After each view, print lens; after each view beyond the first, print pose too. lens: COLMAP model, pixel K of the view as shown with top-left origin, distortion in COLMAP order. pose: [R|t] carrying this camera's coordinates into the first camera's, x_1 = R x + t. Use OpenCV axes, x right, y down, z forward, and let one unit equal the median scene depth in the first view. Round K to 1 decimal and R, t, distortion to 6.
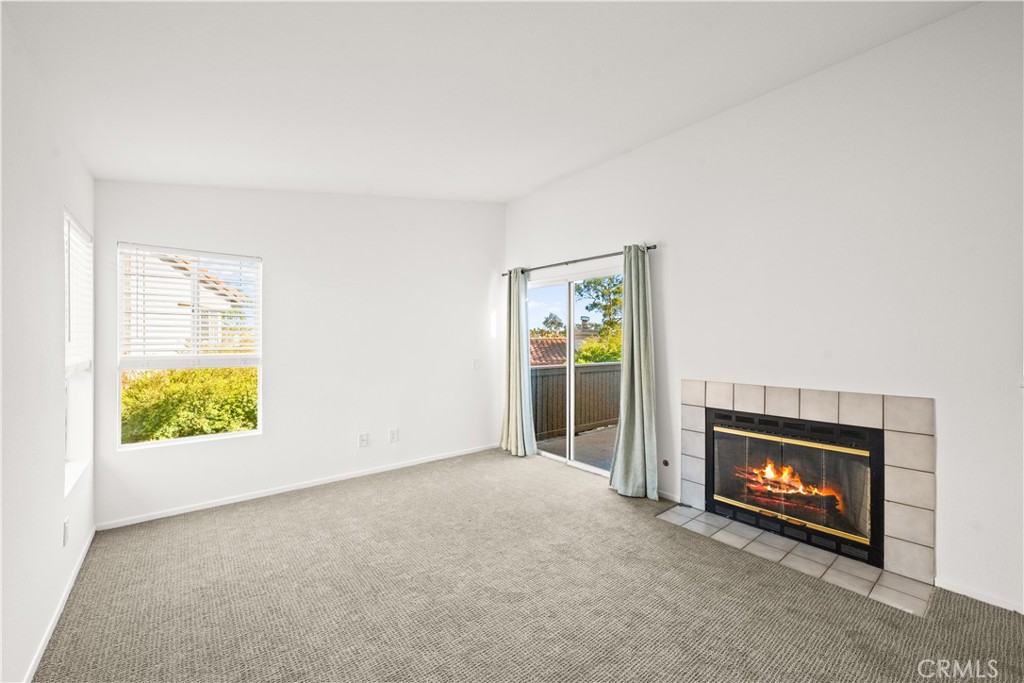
lens RADIAL K [[408.7, 0, 507.3], [0, 408.7, 339.3], [0, 0, 1]] dist [-0.001029, 0.000590]
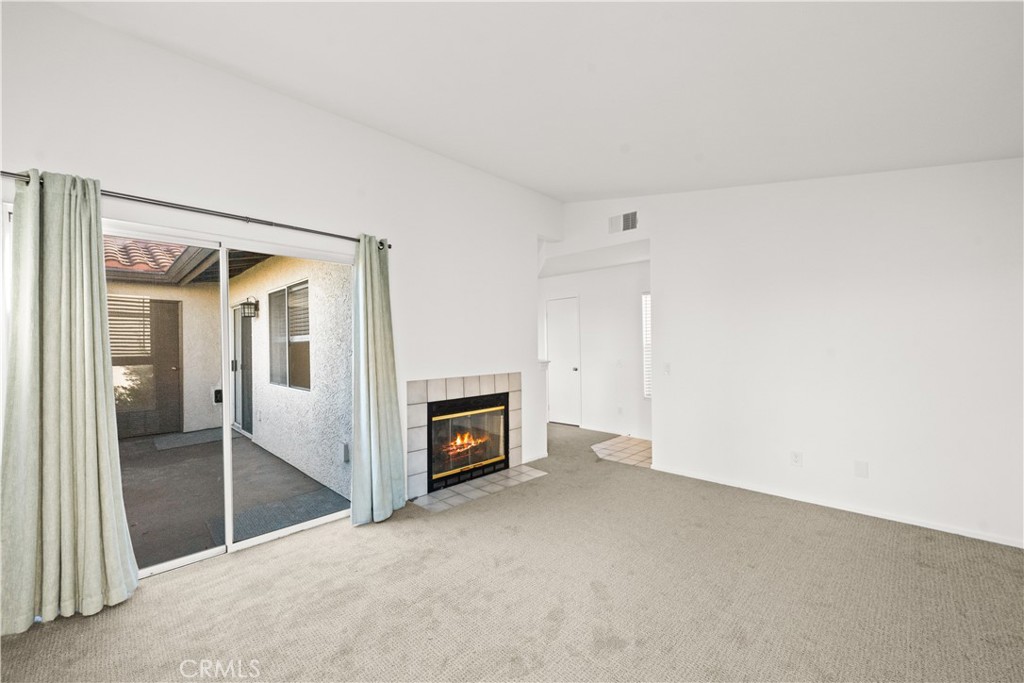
lens RADIAL K [[408.7, 0, 508.8], [0, 408.7, 339.5], [0, 0, 1]] dist [-0.001029, 0.000590]
pose [[-0.105966, 0.007153, 0.994344, -0.762571], [0.005897, 0.999961, -0.006565, -0.003140], [-0.994352, 0.005168, -0.106004, 0.999934]]
